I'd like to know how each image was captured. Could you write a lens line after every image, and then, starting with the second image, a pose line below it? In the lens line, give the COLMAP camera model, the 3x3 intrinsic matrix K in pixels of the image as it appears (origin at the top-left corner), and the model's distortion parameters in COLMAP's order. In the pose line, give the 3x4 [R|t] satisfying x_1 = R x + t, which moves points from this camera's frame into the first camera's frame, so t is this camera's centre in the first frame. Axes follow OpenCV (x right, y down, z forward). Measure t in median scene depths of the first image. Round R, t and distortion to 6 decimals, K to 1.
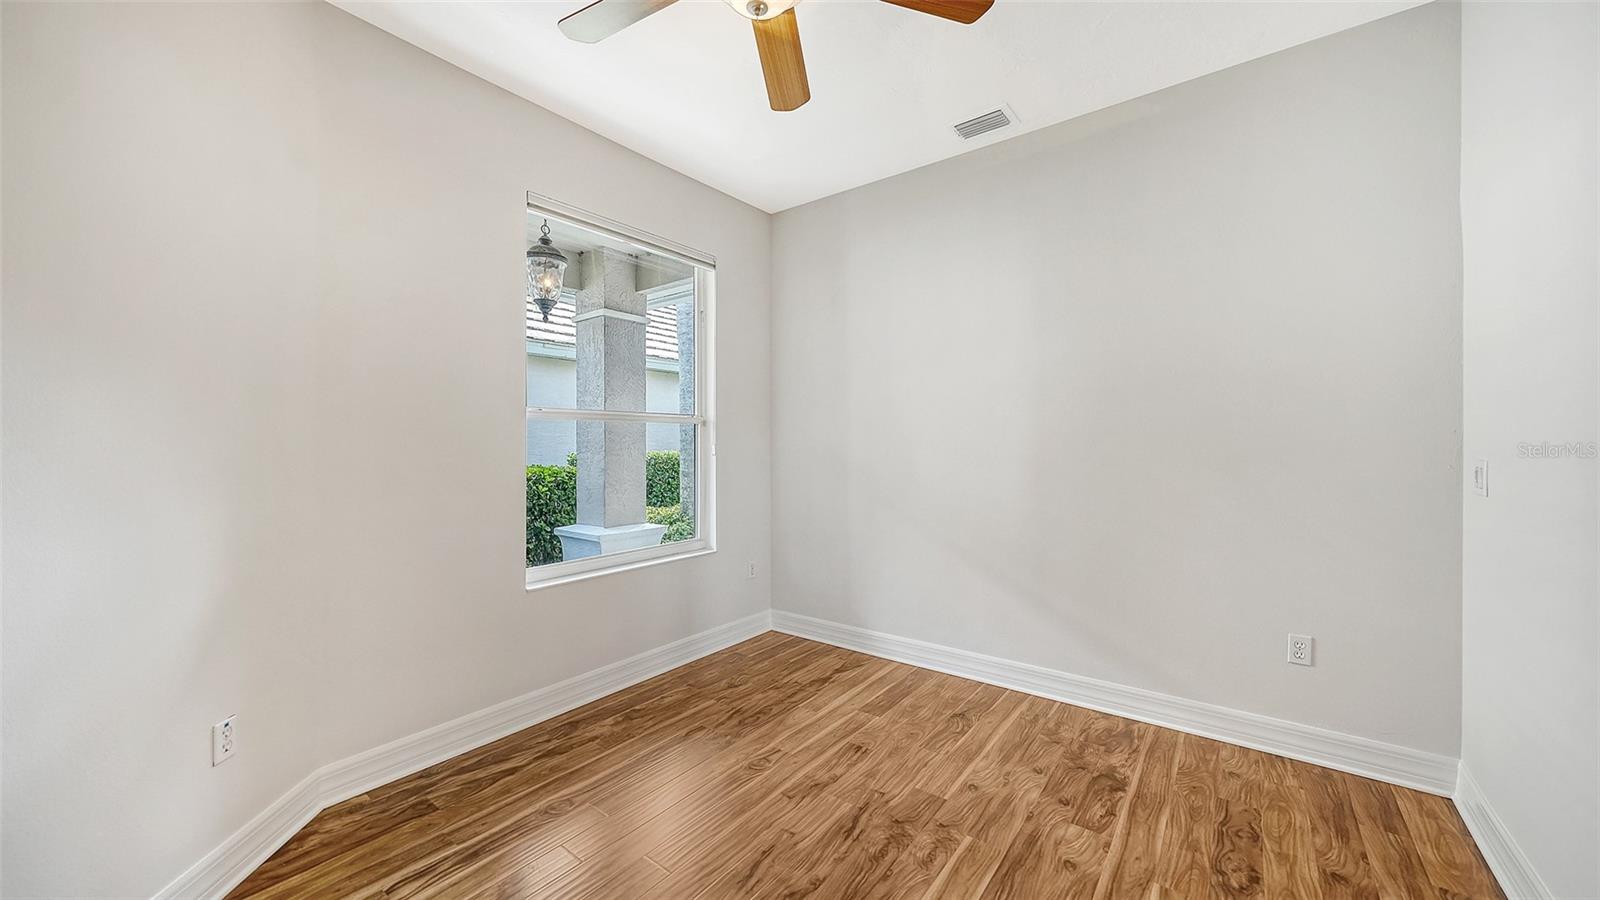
lens RADIAL K [[590.1, 0, 789.9], [0, 590.1, 447.5], [0, 0, 1]] dist [-0.003107, -0.000358]
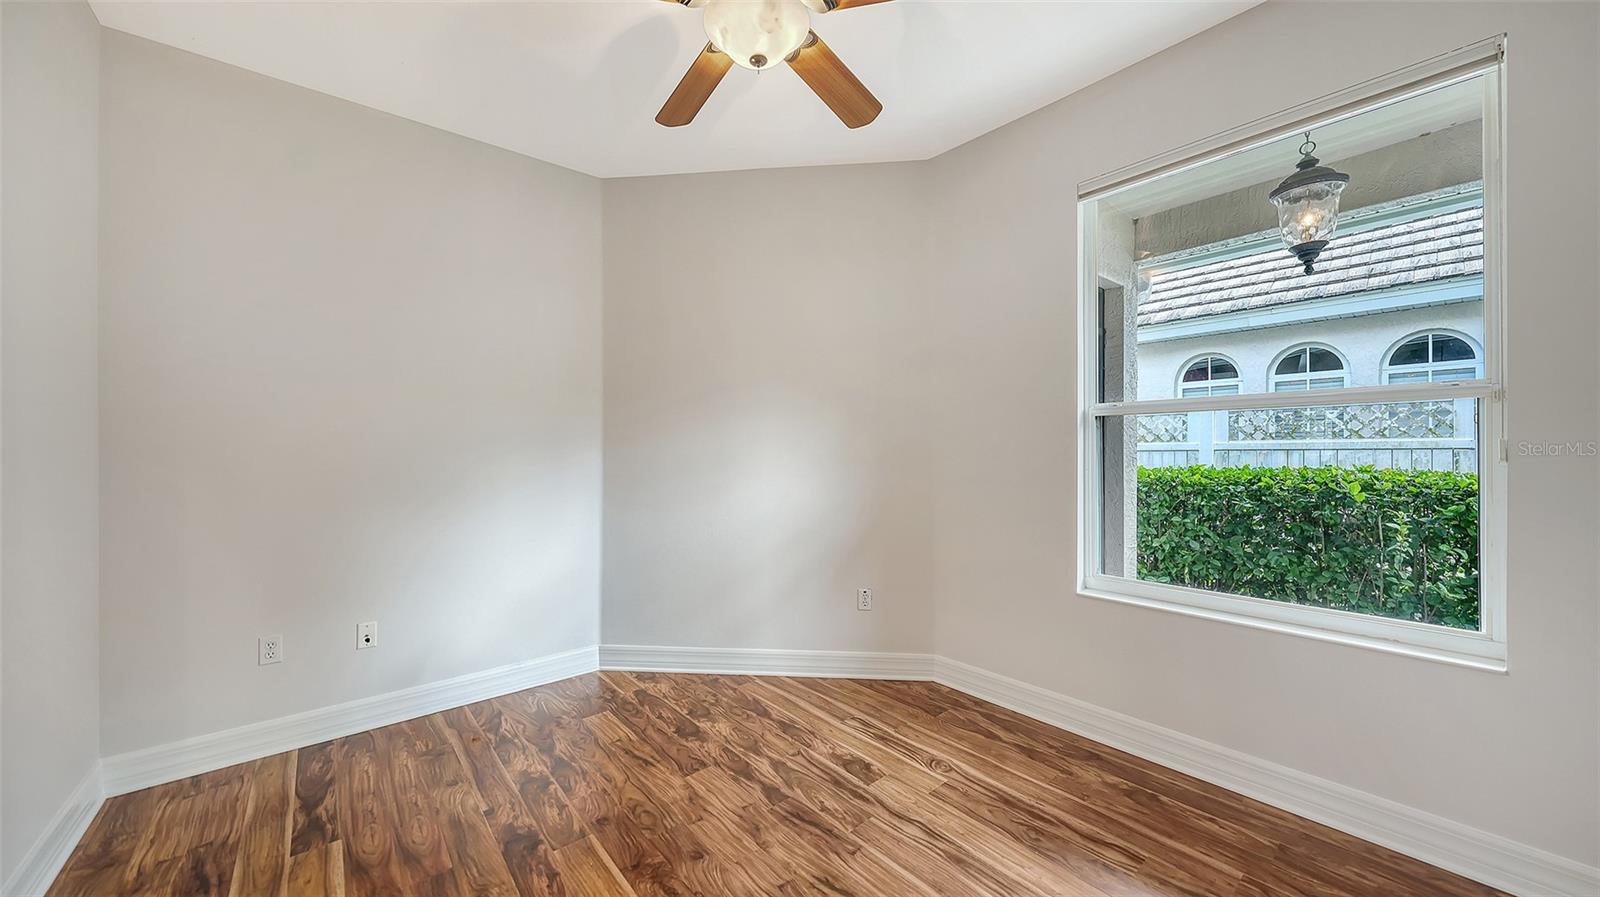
lens RADIAL K [[557.1, 0, 792.3], [0, 557.1, 441.6], [0, 0, 1]] dist [-0.003725, 0.000305]
pose [[-0.211776, -0.006702, -0.977295, 0.605348], [0.005622, 0.999952, -0.008076, -0.005442], [0.977302, -0.007204, -0.211729, 0.799683]]
